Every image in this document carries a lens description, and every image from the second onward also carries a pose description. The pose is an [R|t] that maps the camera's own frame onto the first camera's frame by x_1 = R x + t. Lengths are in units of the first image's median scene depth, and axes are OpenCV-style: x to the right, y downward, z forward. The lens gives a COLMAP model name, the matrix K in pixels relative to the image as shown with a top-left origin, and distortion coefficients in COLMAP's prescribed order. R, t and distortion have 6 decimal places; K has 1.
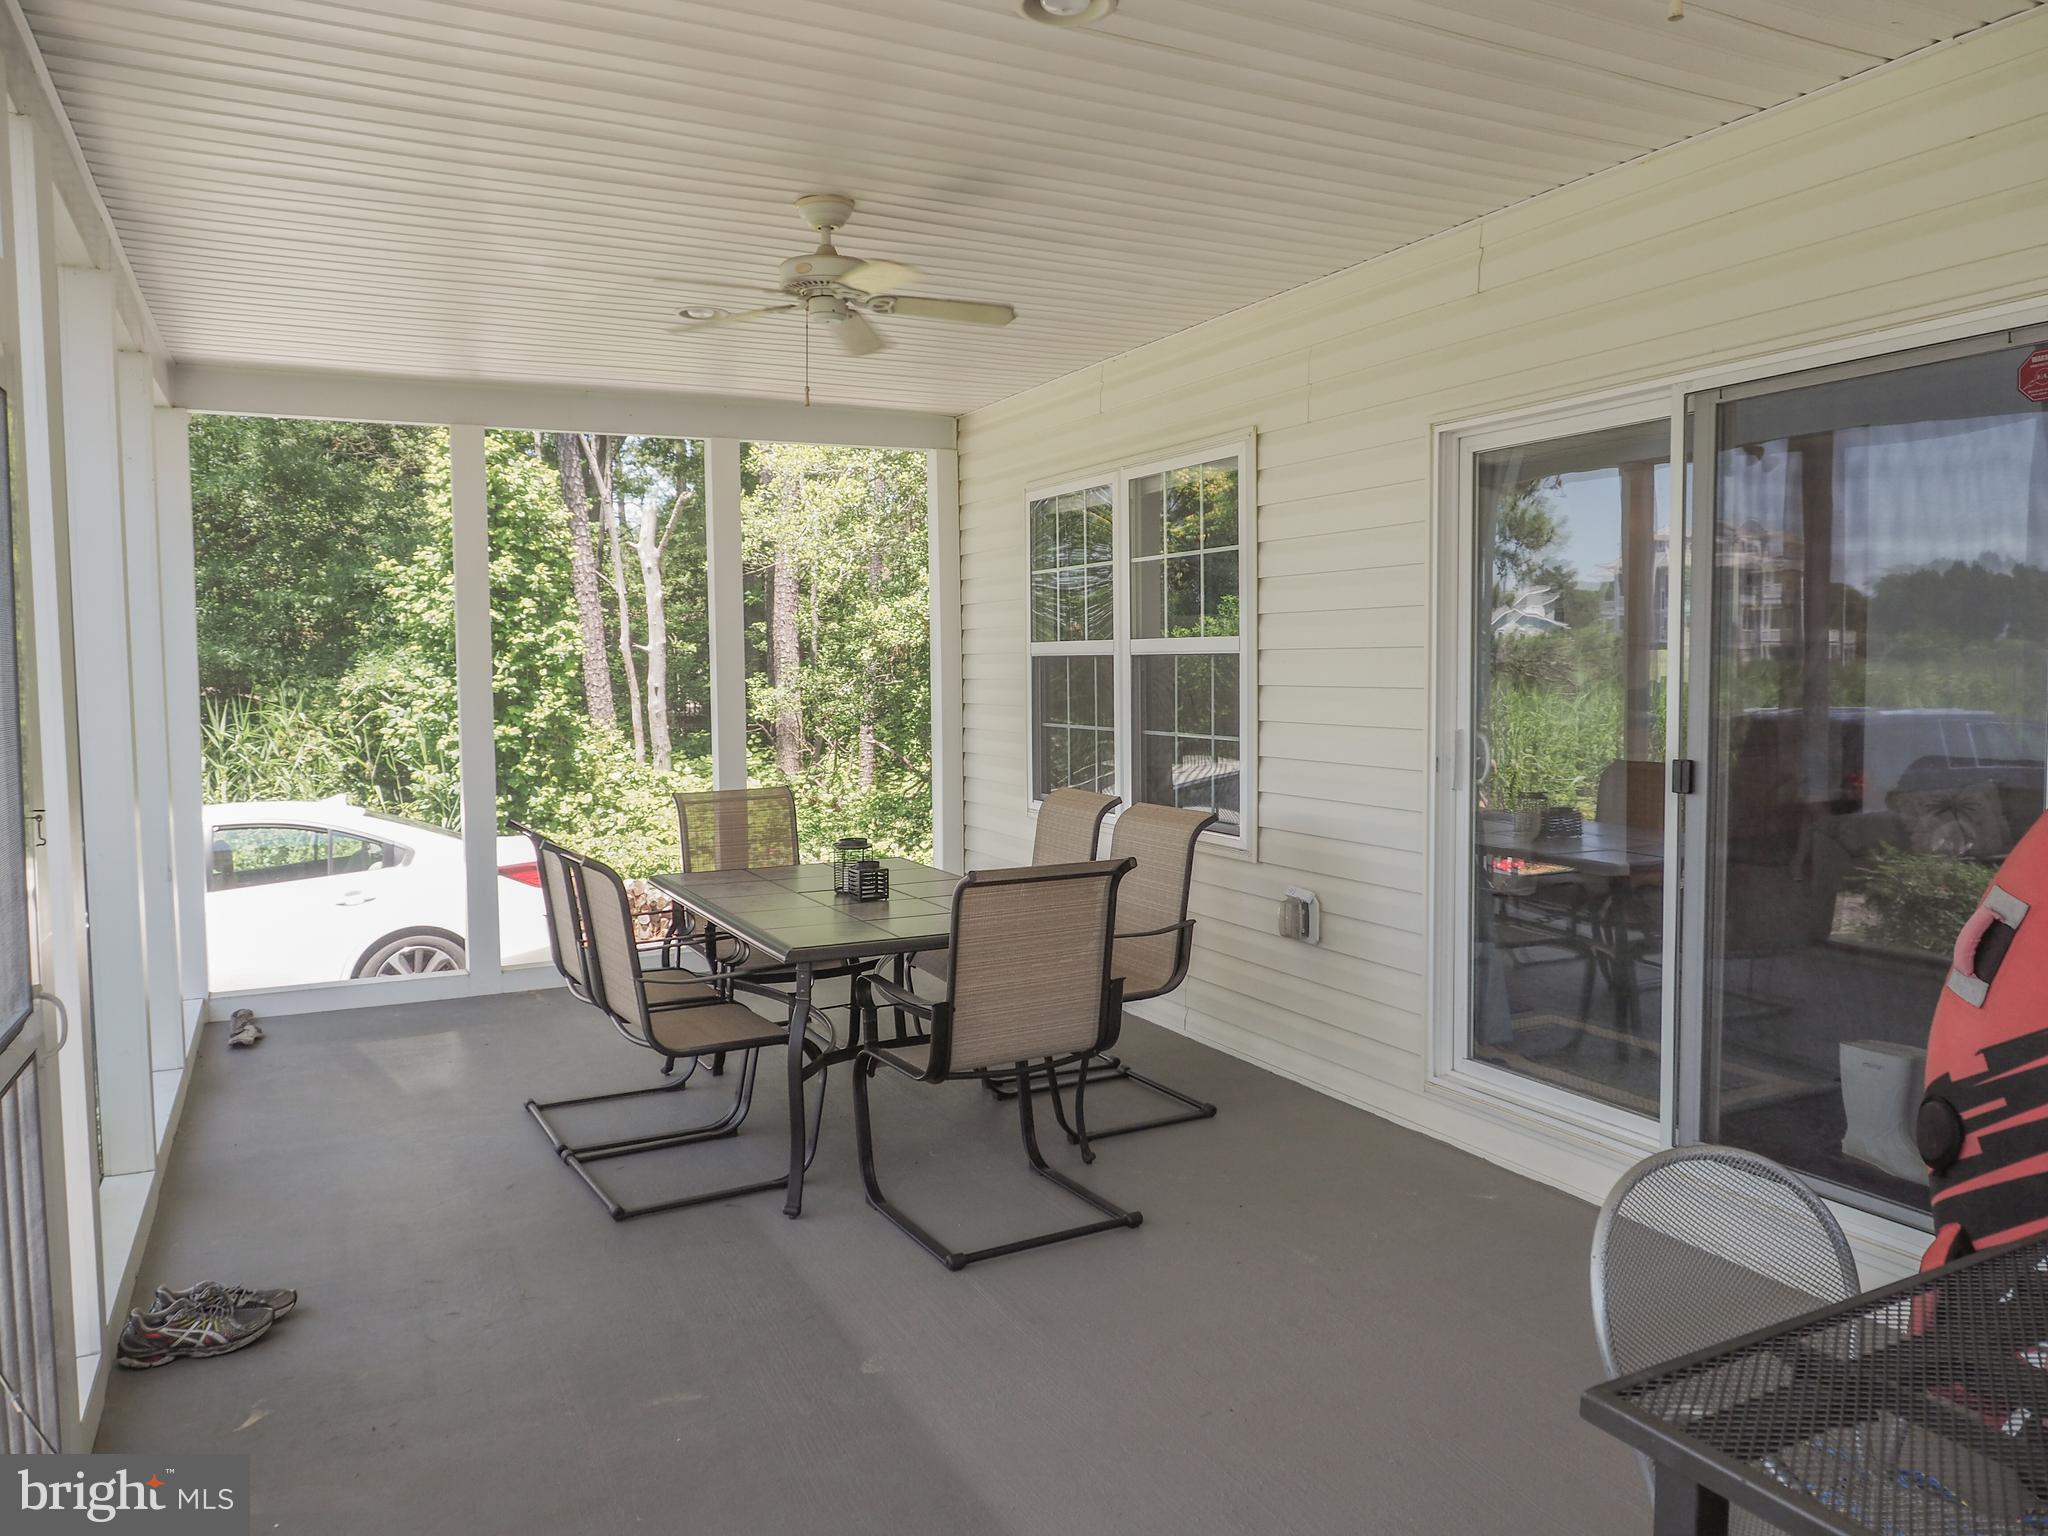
lens RADIAL K [[1463.9, 0, 1019.9], [0, 1463.9, 753.0], [0, 0, 1]] dist [-0.011858, -0.000520]
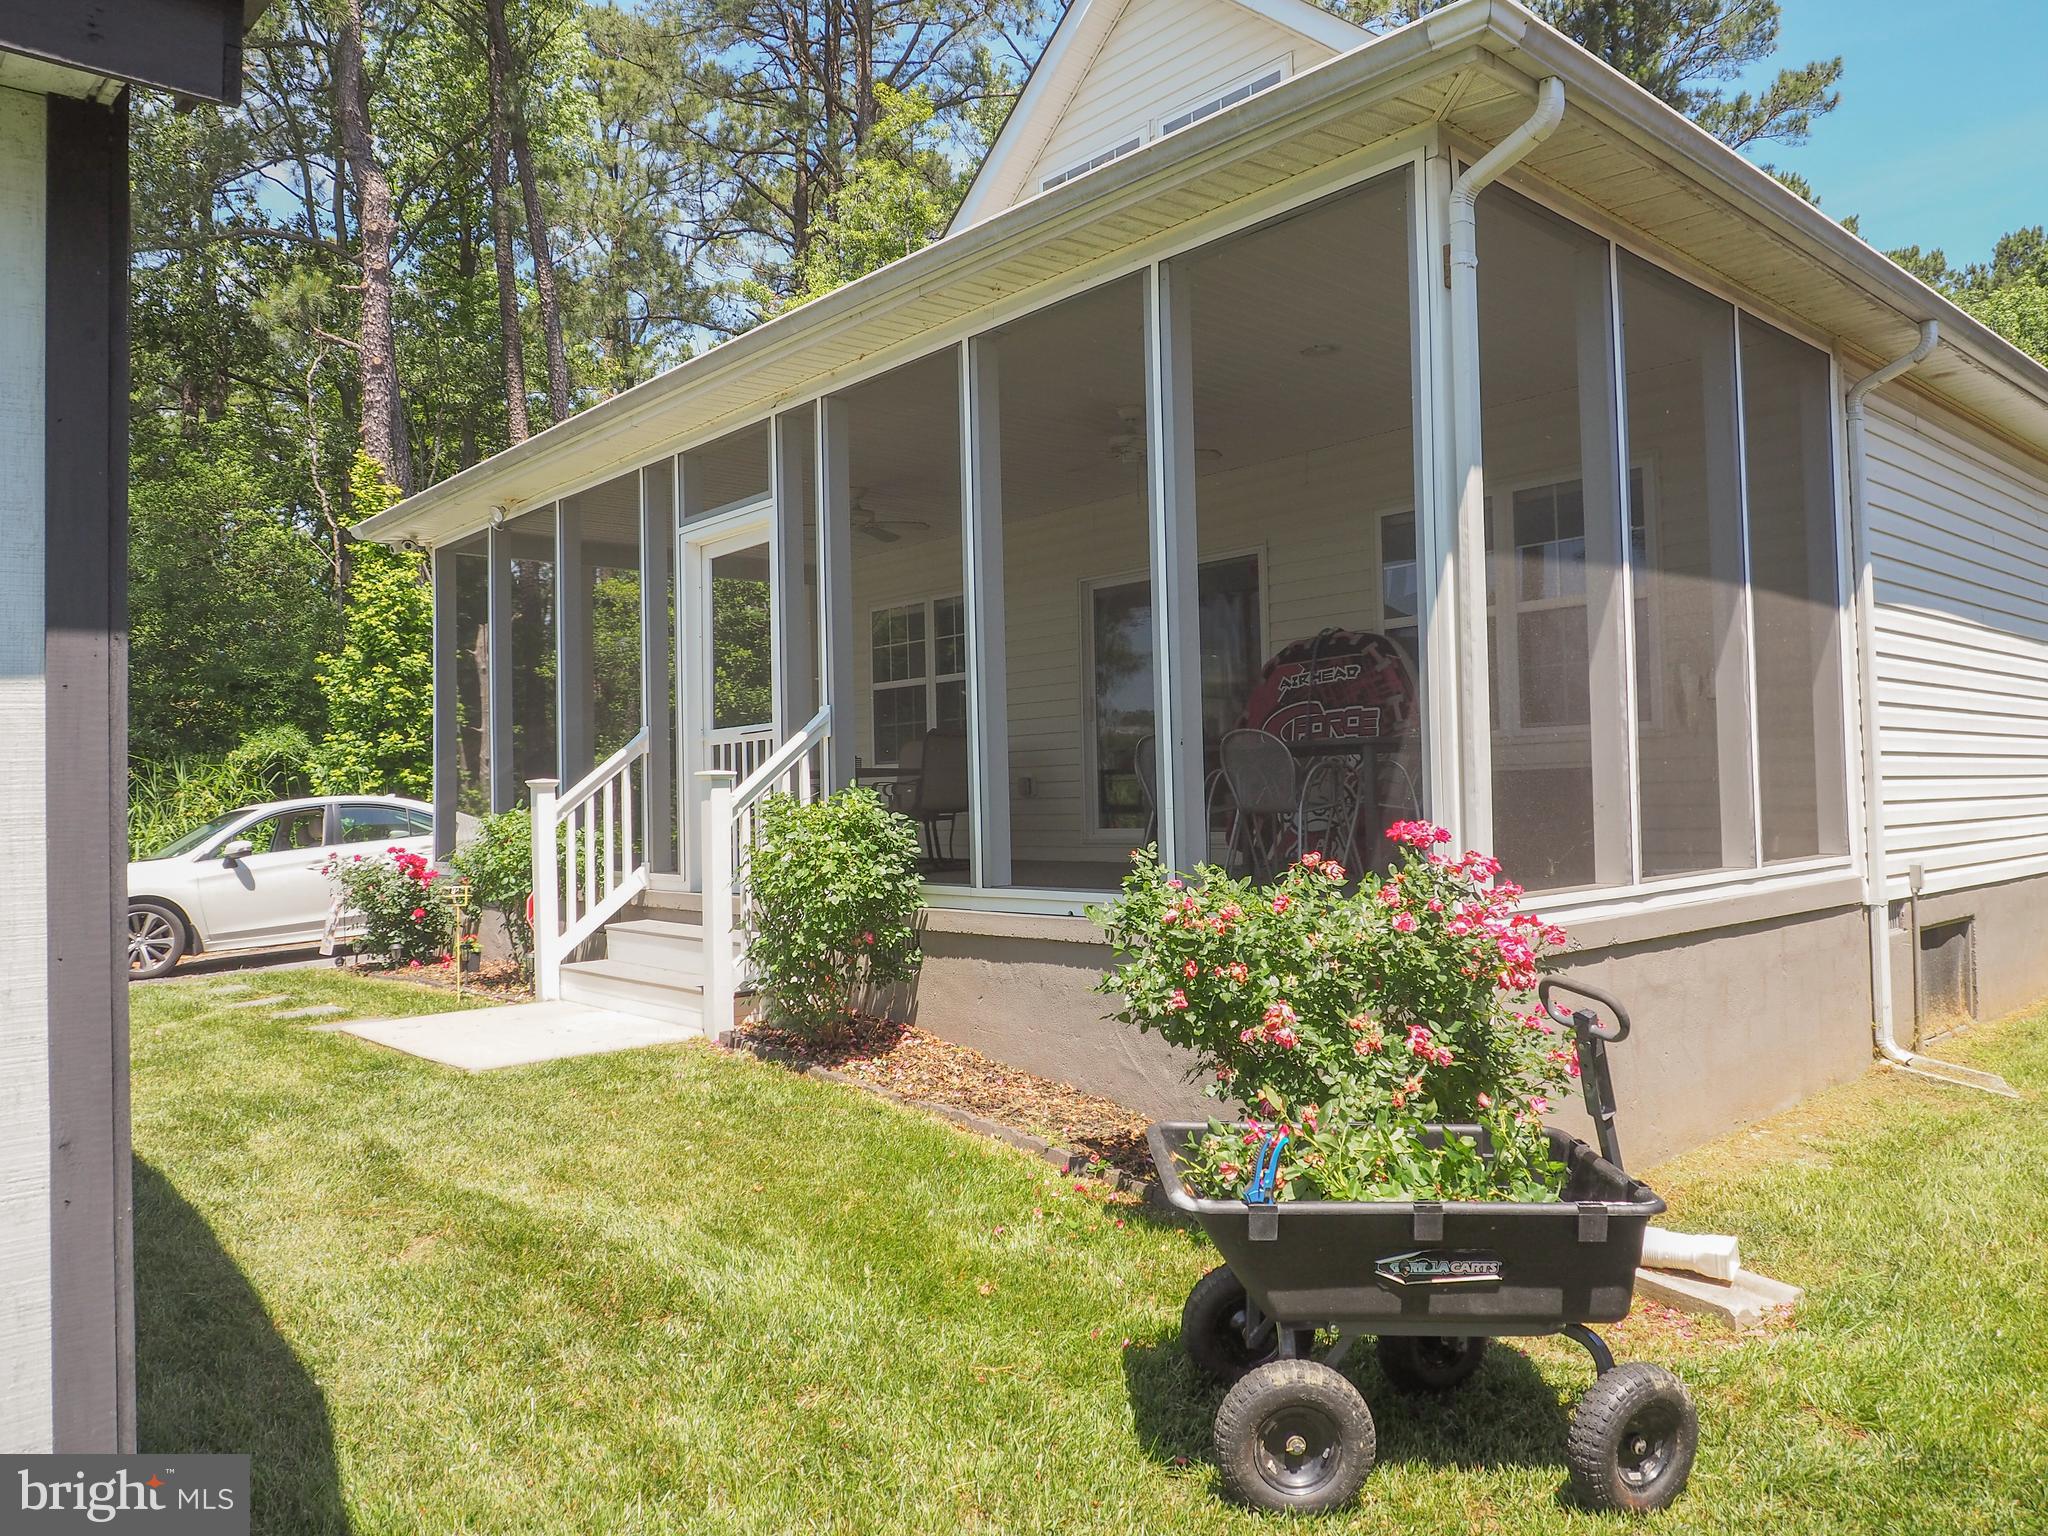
lens RADIAL K [[1463.9, 0, 1019.9], [0, 1463.9, 753.0], [0, 0, 1]] dist [-0.011858, -0.000520]
pose [[0.964758, -0.003389, 0.263118, -0.350638], [0.029162, 0.995135, -0.094111, 0.227944], [-0.261519, 0.098467, 0.960163, -1.008936]]
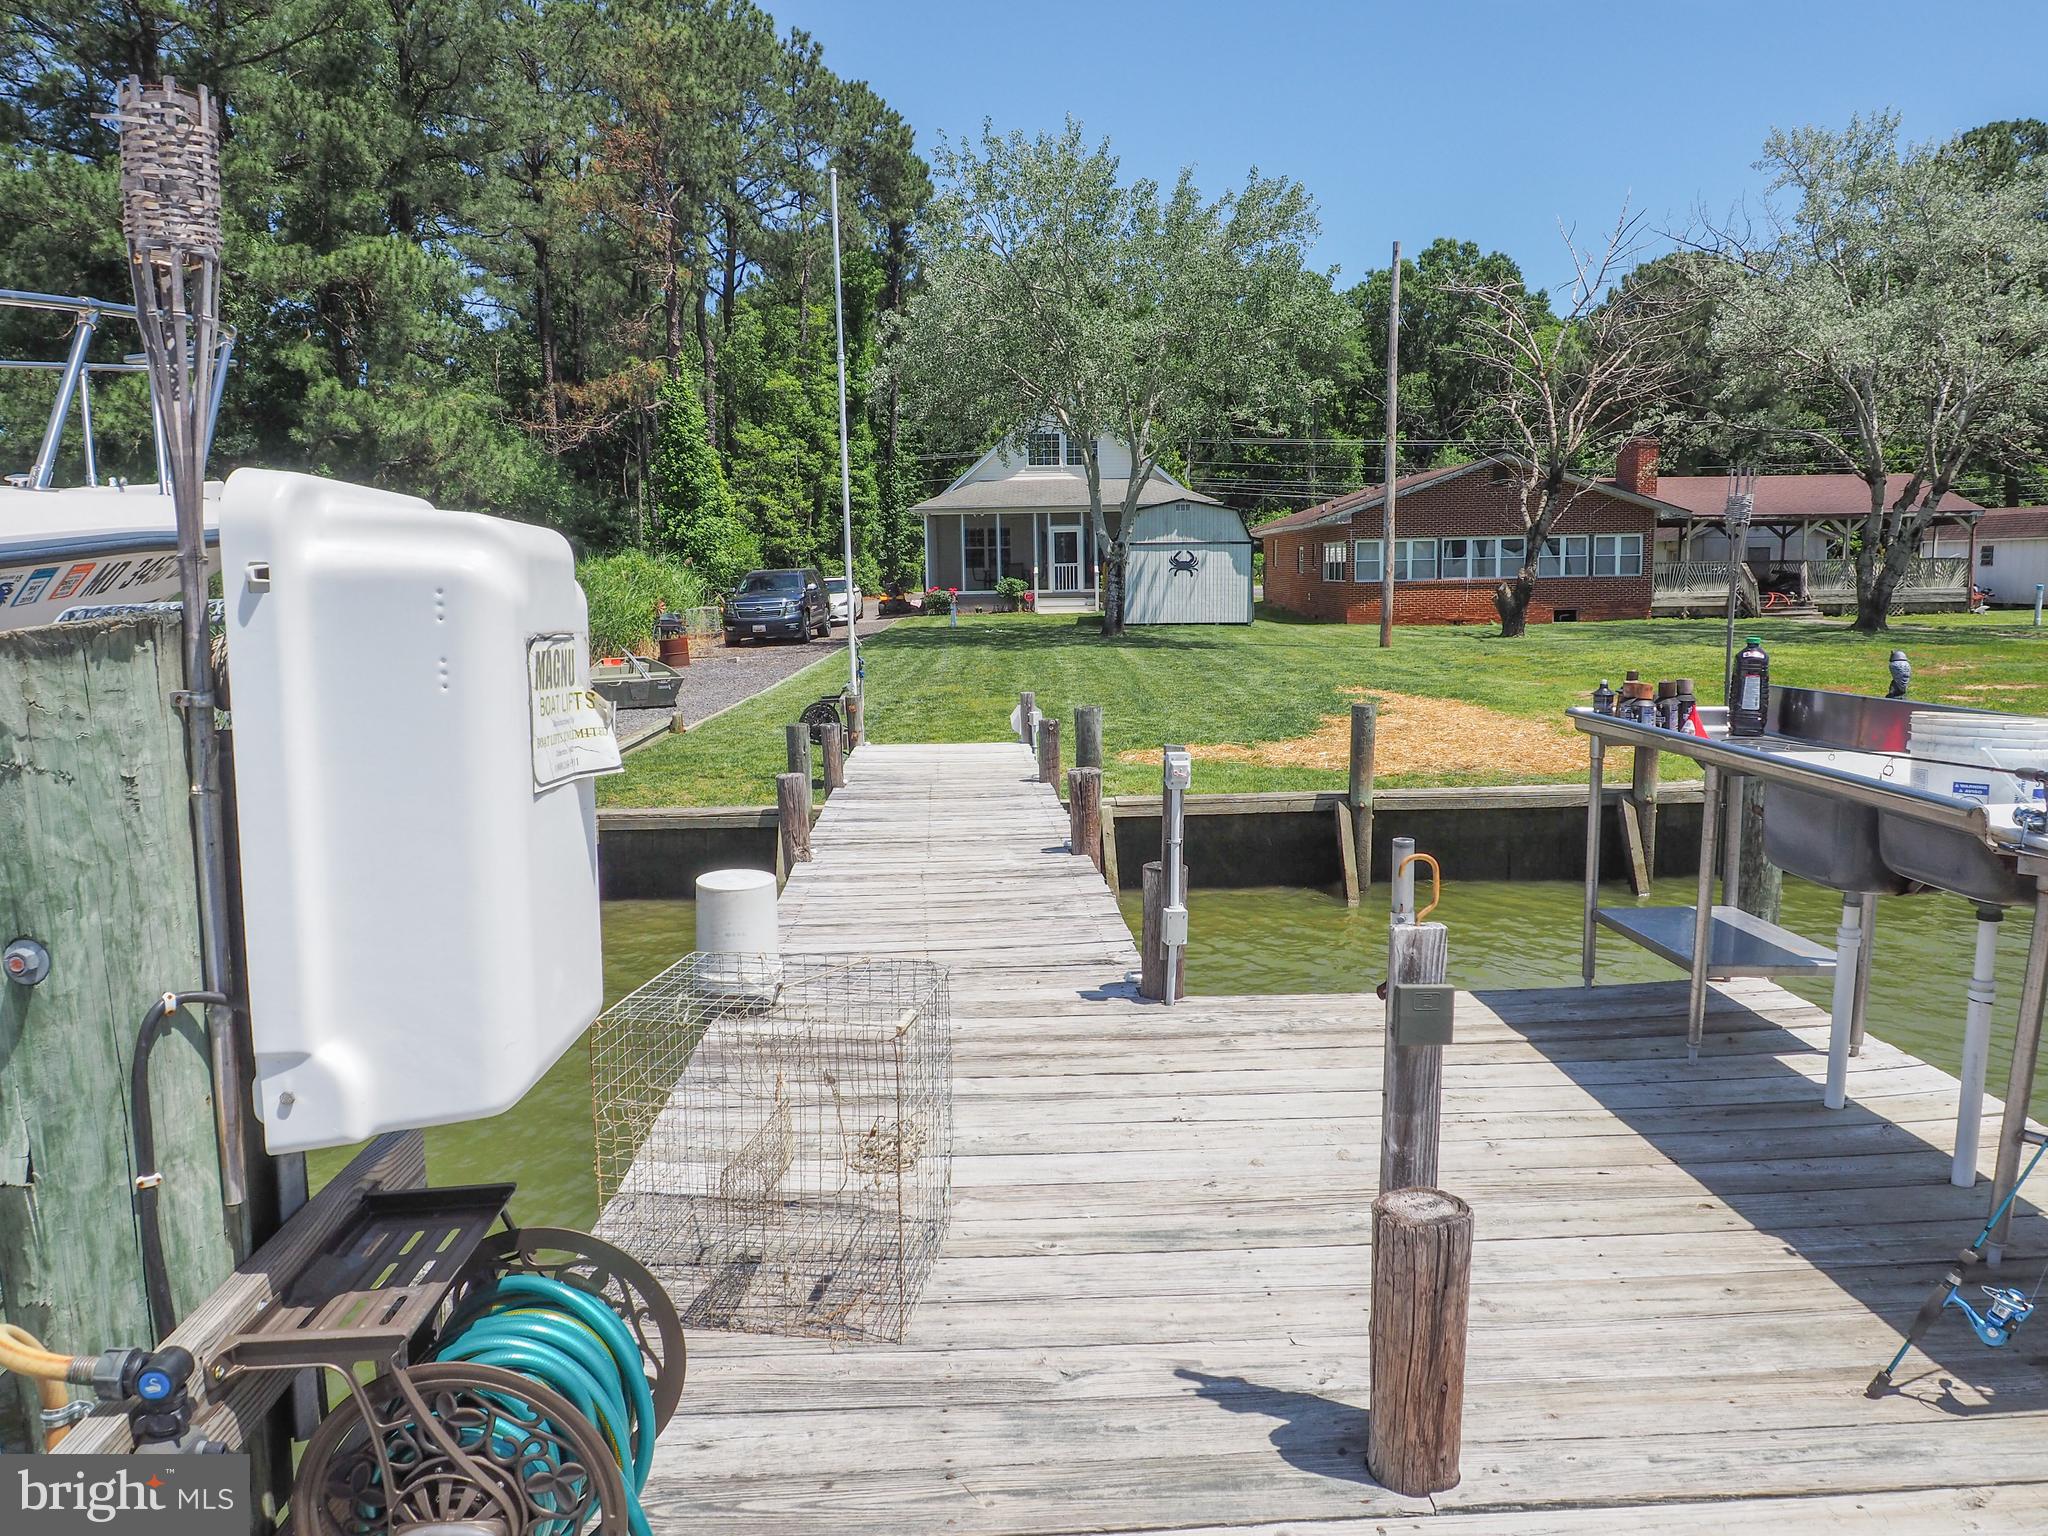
lens RADIAL K [[1458.5, 0, 1024.0], [0, 1458.5, 768.0], [0, 0, 1]] dist [-0.025672, 0.006949]
pose [[0.418241, -0.117795, 0.900666, -7.456519], [0.069878, 0.992790, 0.097395, 0.379262], [-0.905644, 0.022203, 0.423457, -2.712607]]
